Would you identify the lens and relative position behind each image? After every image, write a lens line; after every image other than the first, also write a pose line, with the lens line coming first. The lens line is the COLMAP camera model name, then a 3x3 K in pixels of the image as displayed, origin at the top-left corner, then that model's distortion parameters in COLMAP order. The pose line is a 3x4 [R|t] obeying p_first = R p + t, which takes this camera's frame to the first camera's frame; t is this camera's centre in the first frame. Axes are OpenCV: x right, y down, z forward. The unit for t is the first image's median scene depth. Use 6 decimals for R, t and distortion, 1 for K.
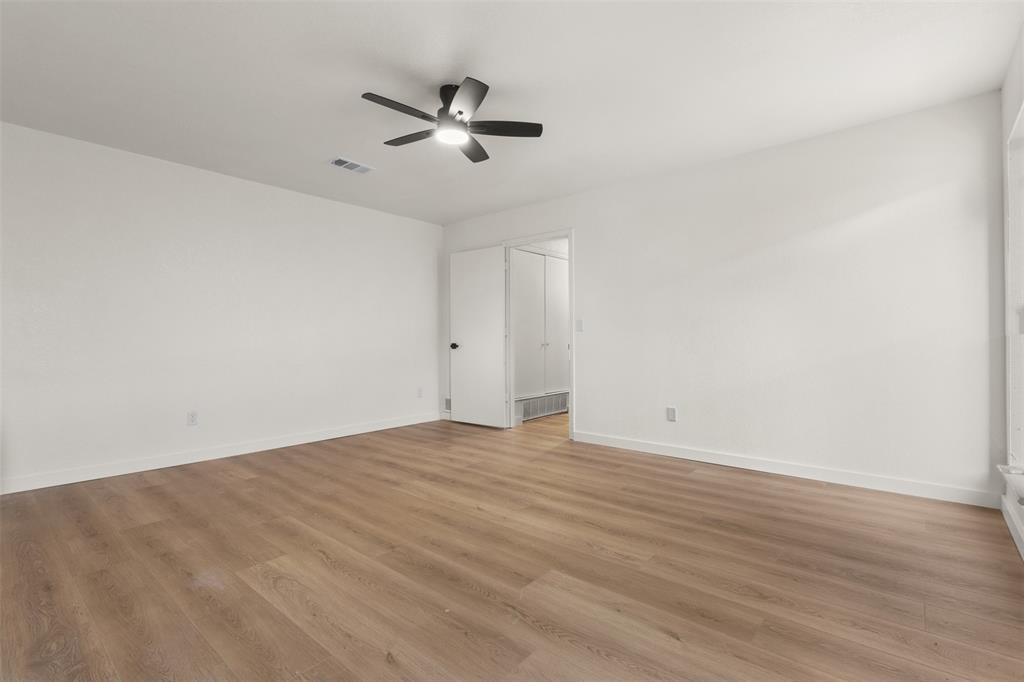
lens RADIAL K [[470.2, 0, 510.6], [0, 470.2, 339.1], [0, 0, 1]] dist [-0.001946, 0.001564]
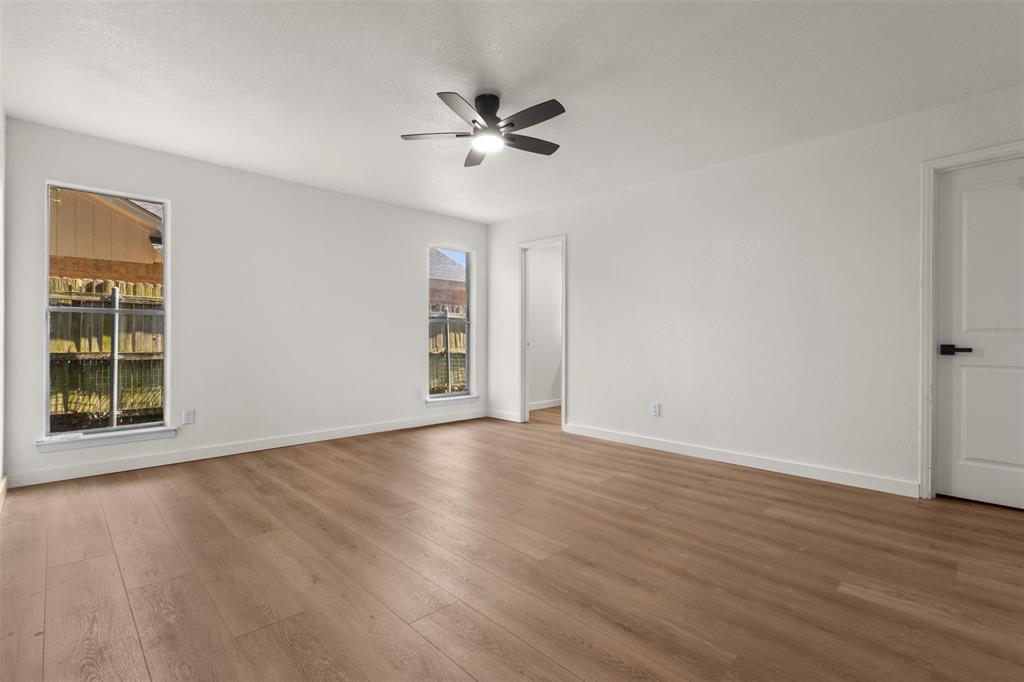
lens RADIAL K [[470.2, 0, 513.2], [0, 470.2, 340.1], [0, 0, 1]] dist [-0.001946, 0.001564]
pose [[-0.995649, -0.002965, 0.093137, -0.299523], [-0.002794, 0.999994, 0.001963, 0.004184], [-0.093142, 0.001694, -0.995651, 2.213433]]
